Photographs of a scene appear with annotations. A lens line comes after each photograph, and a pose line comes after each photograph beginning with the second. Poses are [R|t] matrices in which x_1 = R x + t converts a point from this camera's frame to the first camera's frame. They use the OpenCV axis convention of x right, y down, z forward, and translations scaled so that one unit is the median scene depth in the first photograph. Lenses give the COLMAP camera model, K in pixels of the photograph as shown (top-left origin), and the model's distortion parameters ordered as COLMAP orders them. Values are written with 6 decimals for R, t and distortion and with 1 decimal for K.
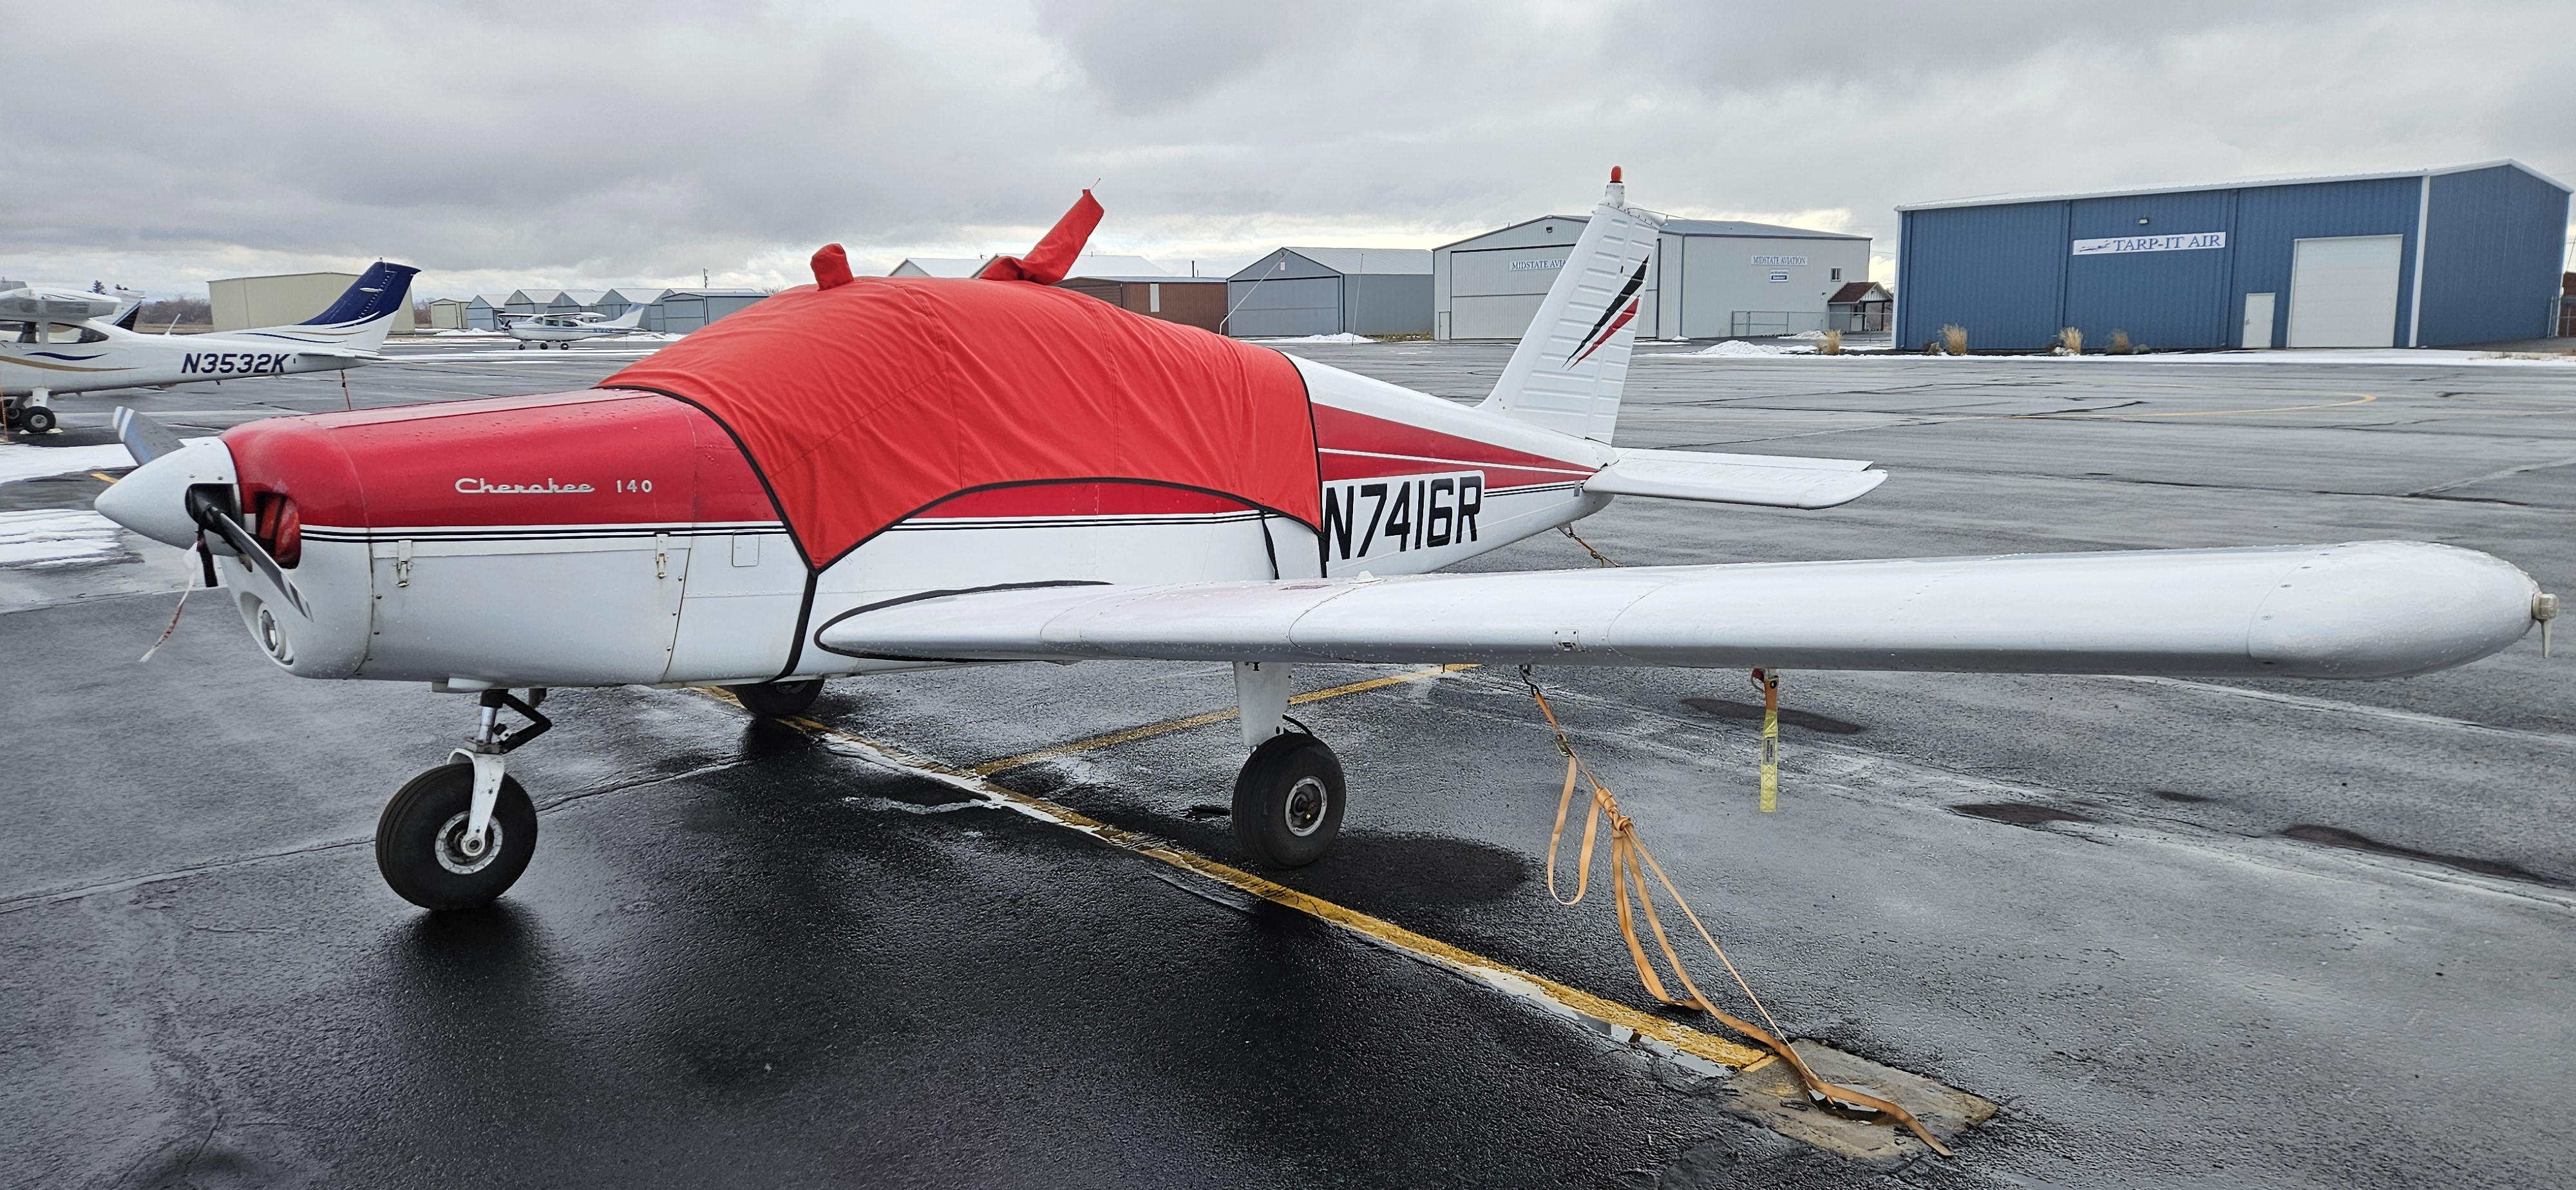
lens RADIAL K [[1744.3, 0, 1292.0], [0, 1744.3, 601.1], [0, 0, 1]] dist [0.085034, -0.086697]
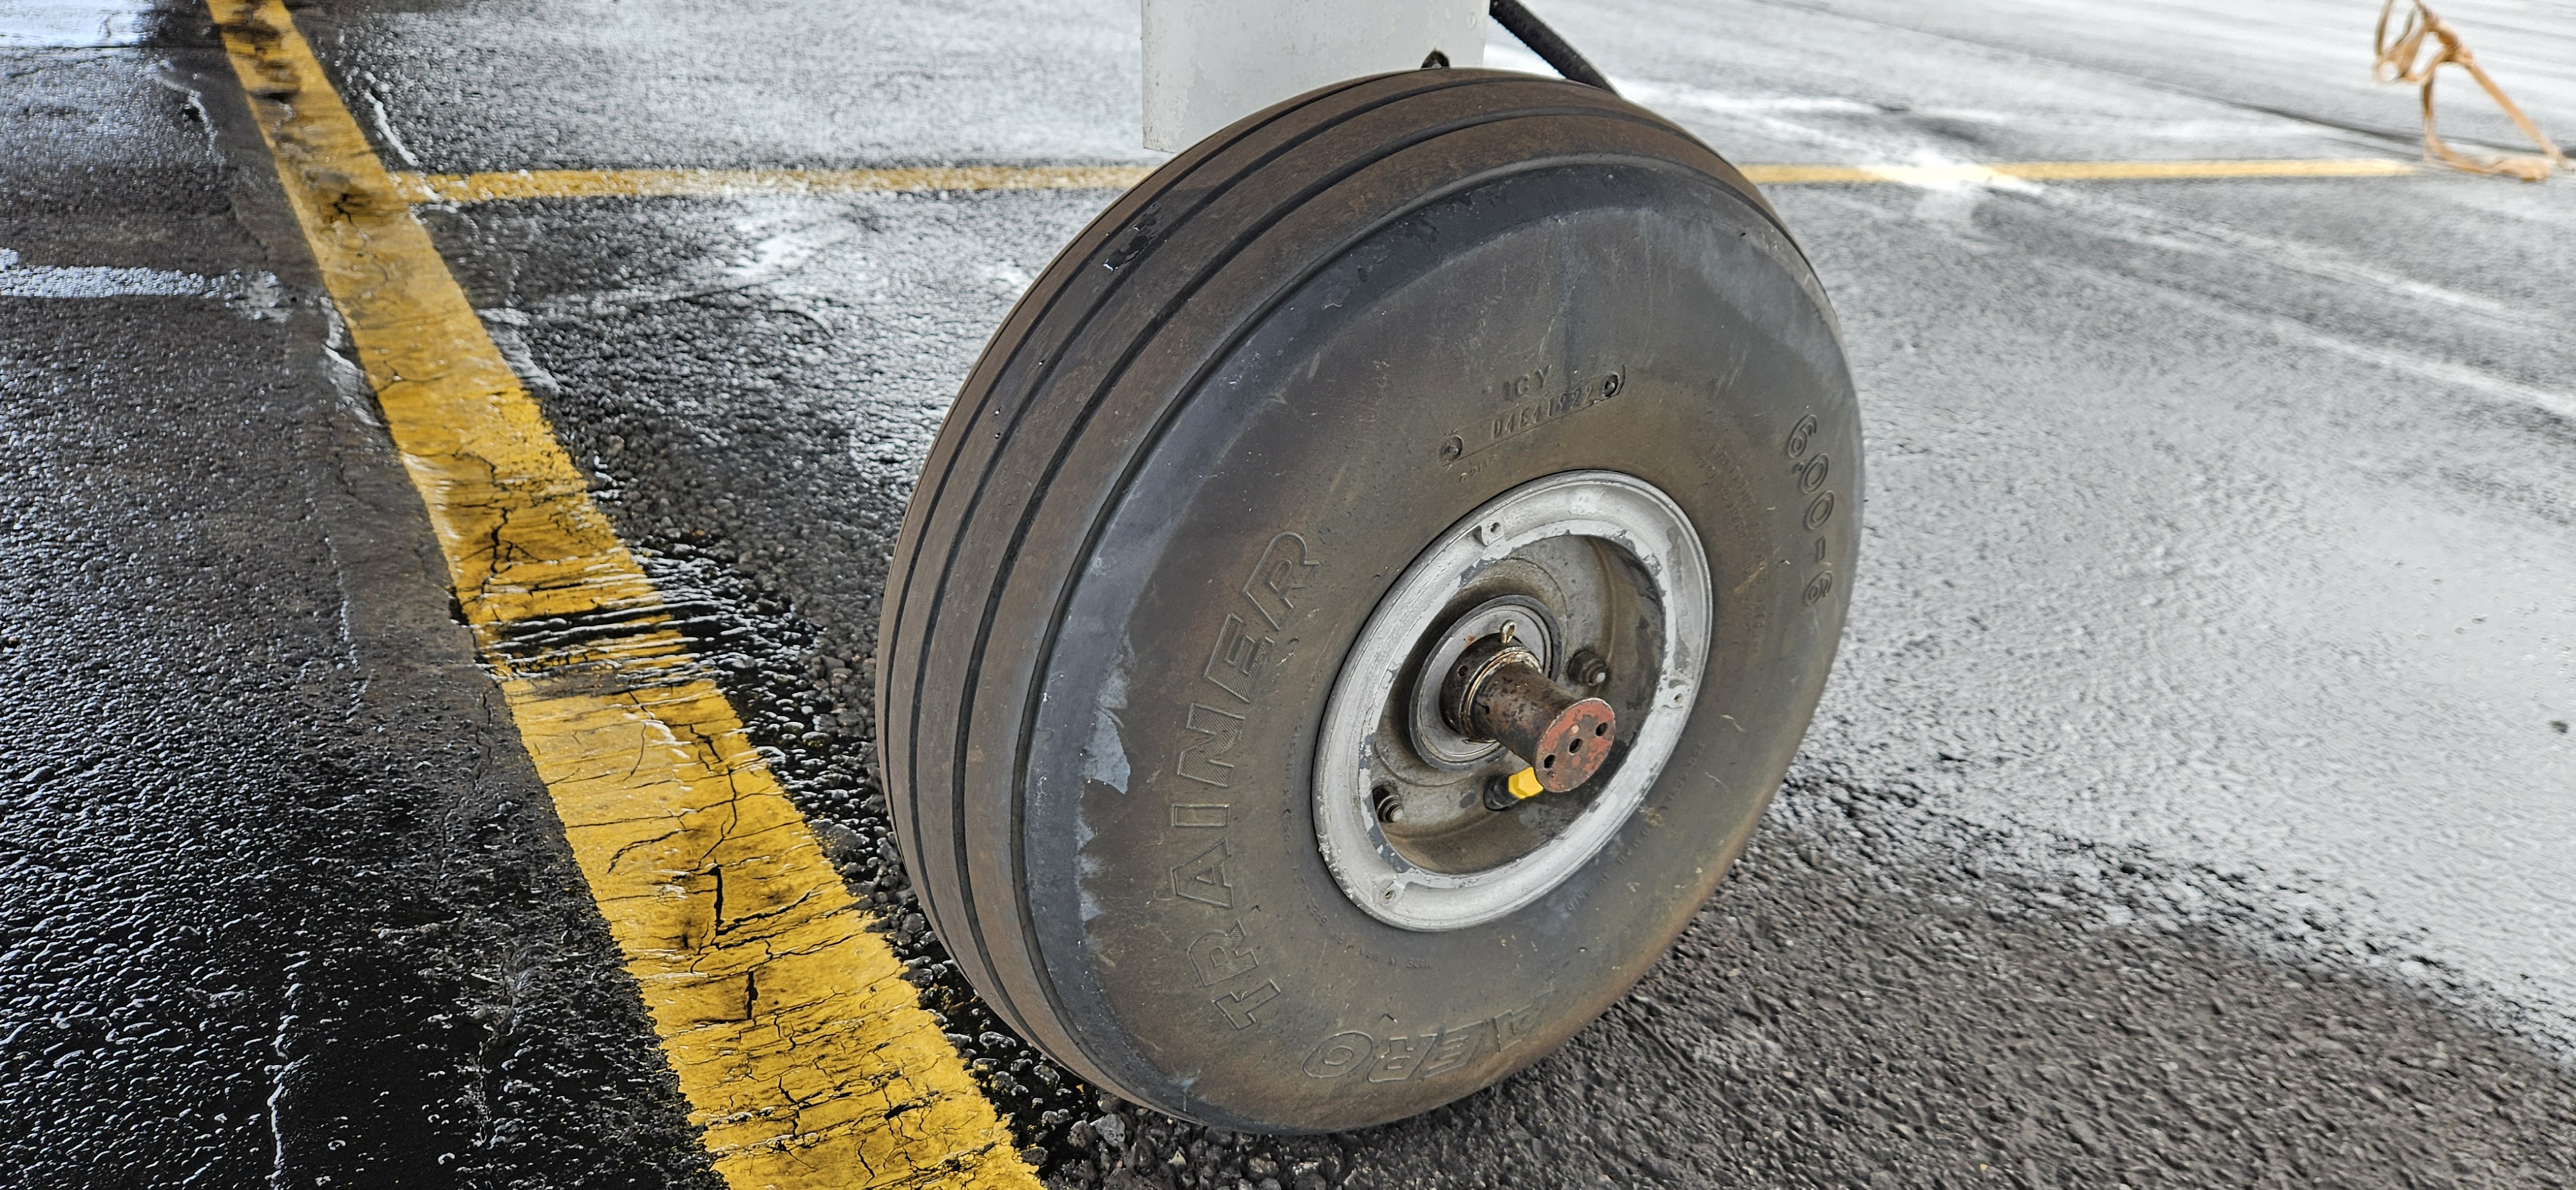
lens RADIAL K [[1744.3, 0, 1292.0], [0, 1744.3, 601.1], [0, 0, 1]] dist [0.085034, -0.086697]
pose [[0.973745, 0.185548, -0.131882, 0.002217], [-0.147717, 0.955827, 0.254114, 0.026350], [0.173206, -0.227961, 0.958141, 0.282729]]
